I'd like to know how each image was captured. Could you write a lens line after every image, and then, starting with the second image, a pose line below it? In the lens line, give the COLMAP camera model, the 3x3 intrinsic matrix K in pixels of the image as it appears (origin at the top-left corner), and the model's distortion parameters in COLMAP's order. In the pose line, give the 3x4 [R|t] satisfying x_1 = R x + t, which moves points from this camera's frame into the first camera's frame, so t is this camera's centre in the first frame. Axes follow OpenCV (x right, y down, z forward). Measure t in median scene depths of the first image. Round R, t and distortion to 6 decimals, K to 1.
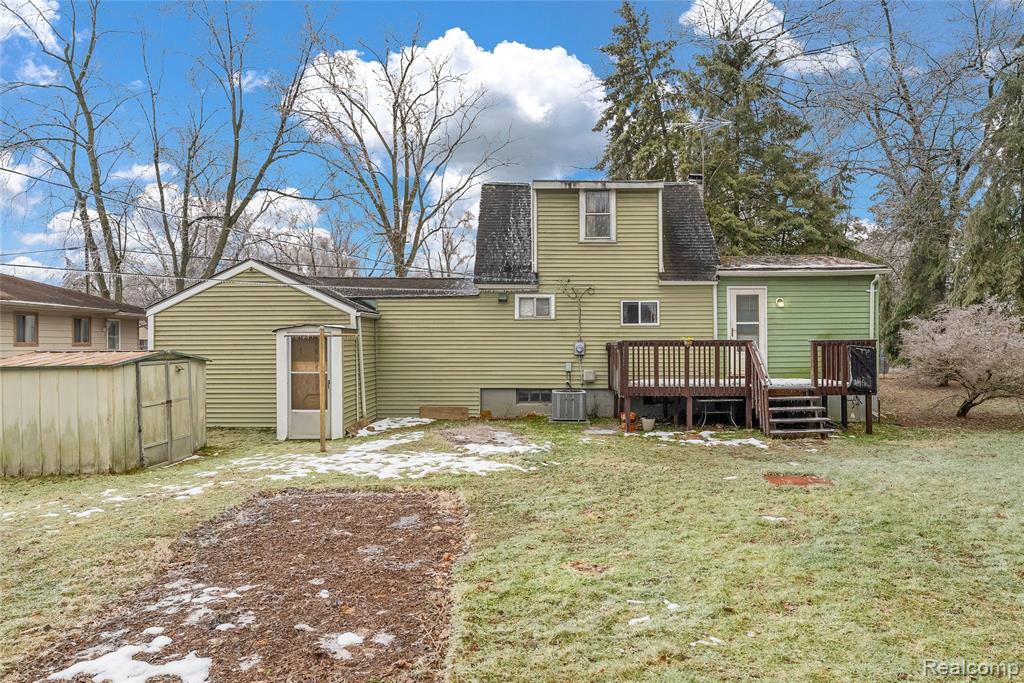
lens RADIAL K [[718.8, 0, 511.1], [0, 718.8, 343.6], [0, 0, 1]] dist [-0.000046, -0.001151]
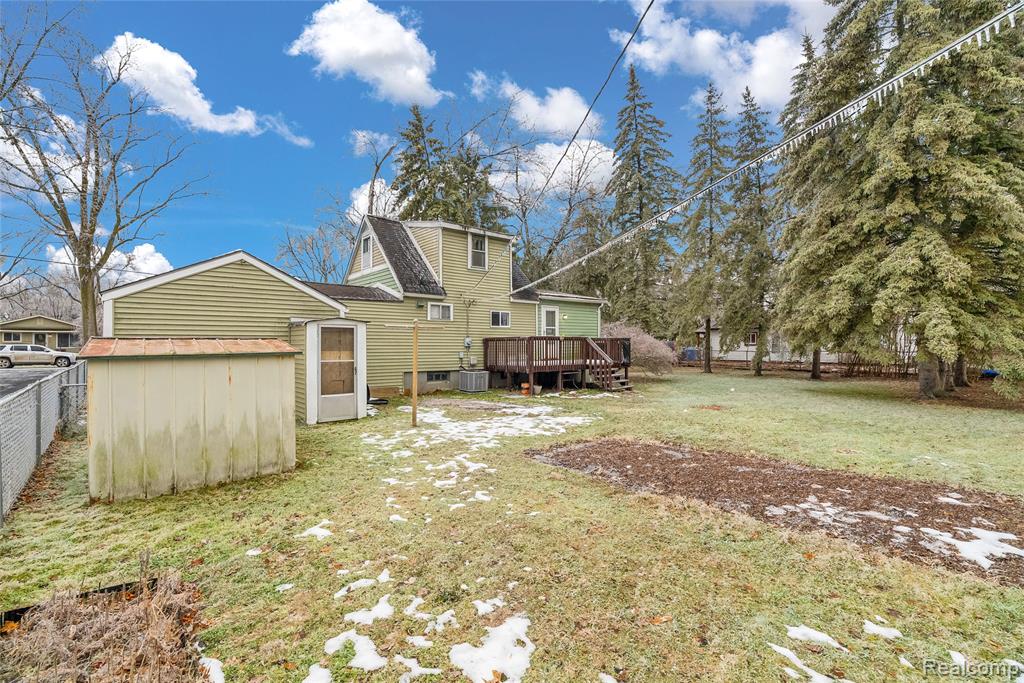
lens RADIAL K [[471.1, 0, 512.6], [0, 471.1, 342.2], [0, 0, 1]] dist [-0.004954, 0.001862]
pose [[0.751920, 0.005667, 0.659230, -0.496060], [-0.001959, 0.999978, -0.006362, 0.013811], [-0.659252, 0.003493, 0.751914, 0.242649]]
